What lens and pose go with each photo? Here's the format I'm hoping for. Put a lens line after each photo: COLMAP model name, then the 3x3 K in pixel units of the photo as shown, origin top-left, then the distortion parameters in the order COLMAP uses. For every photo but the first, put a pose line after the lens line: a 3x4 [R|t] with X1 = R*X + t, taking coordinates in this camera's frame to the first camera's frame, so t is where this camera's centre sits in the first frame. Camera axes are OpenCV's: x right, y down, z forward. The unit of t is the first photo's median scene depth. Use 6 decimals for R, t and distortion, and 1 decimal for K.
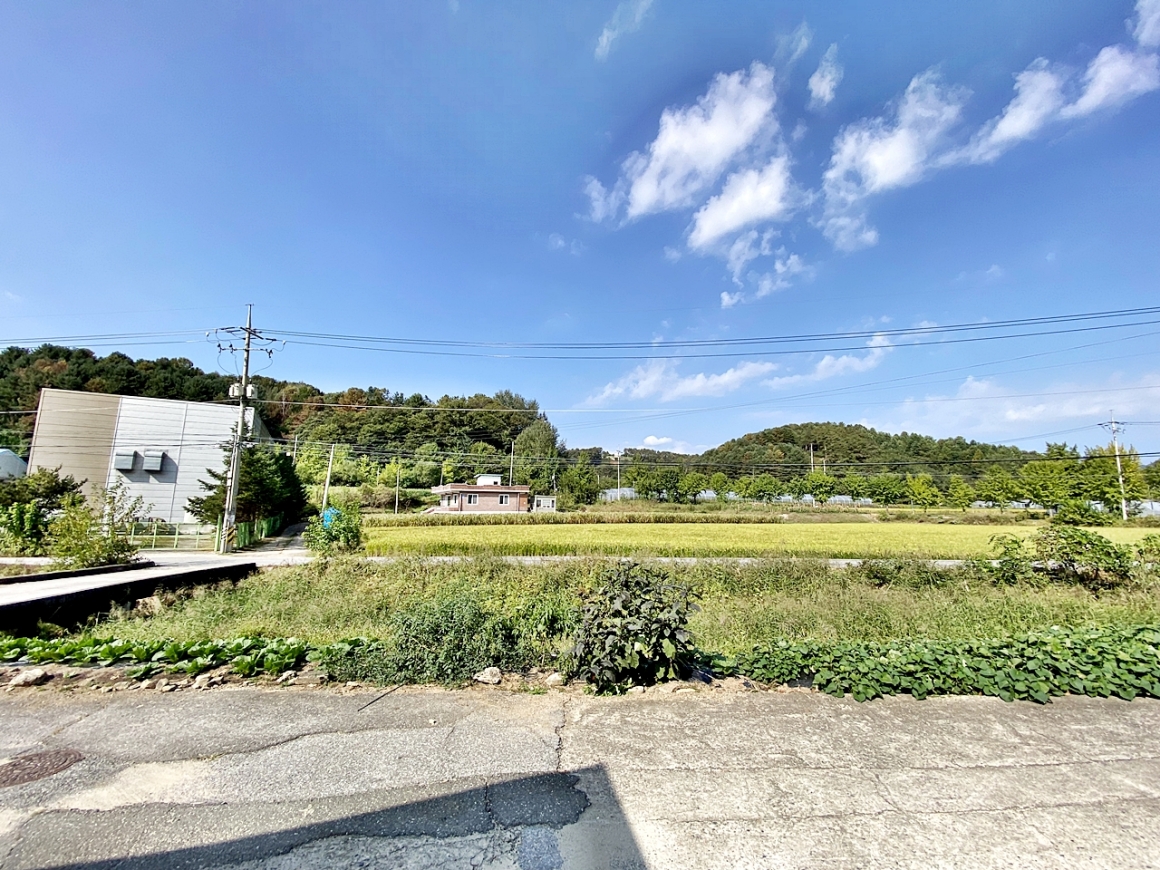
lens RADIAL K [[469.1, 0, 580.7], [0, 469.1, 433.7], [0, 0, 1]] dist [0.034312, -0.030950]
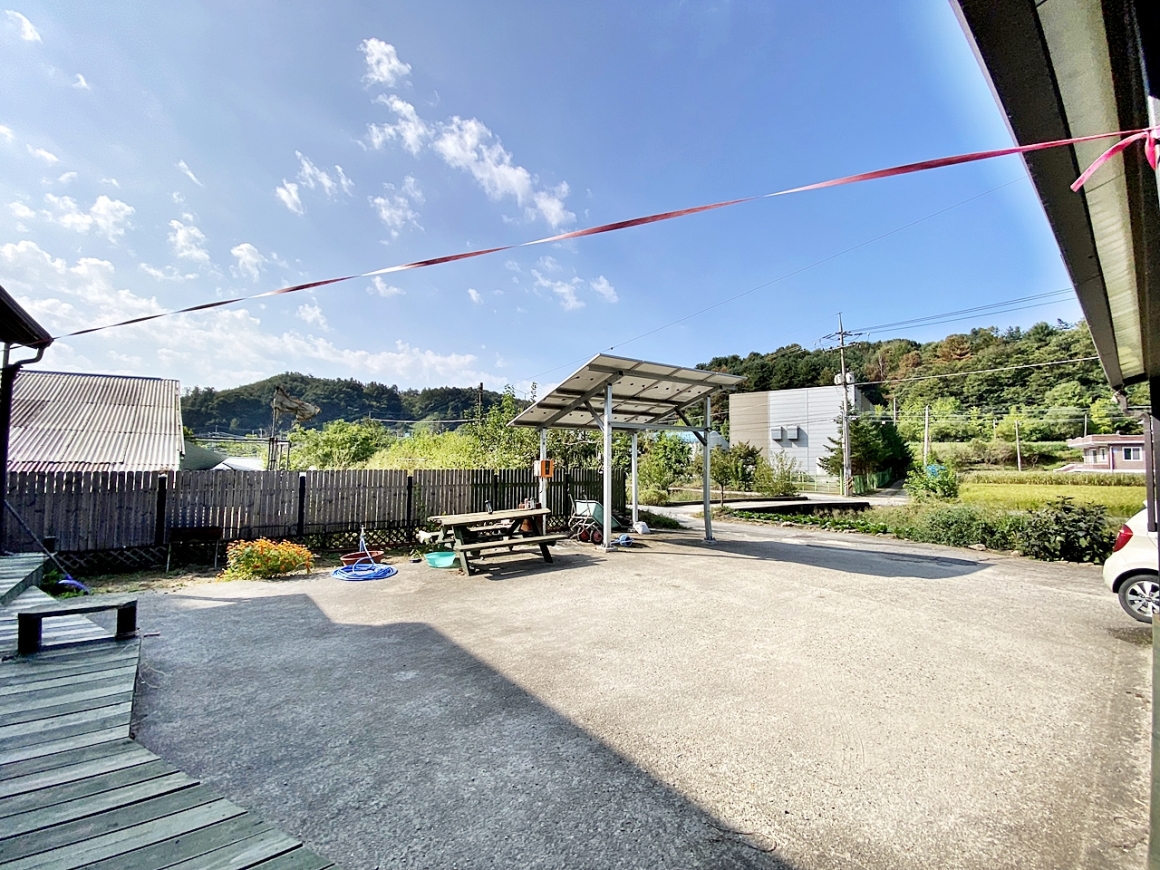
lens RADIAL K [[469.1, 0, 580.7], [0, 469.1, 433.7], [0, 0, 1]] dist [0.034312, -0.030950]
pose [[0.415202, -0.056626, -0.907965, 0.078171], [0.139626, 0.990202, 0.002095, -0.017314], [0.898951, -0.127645, 0.419040, -0.106179]]
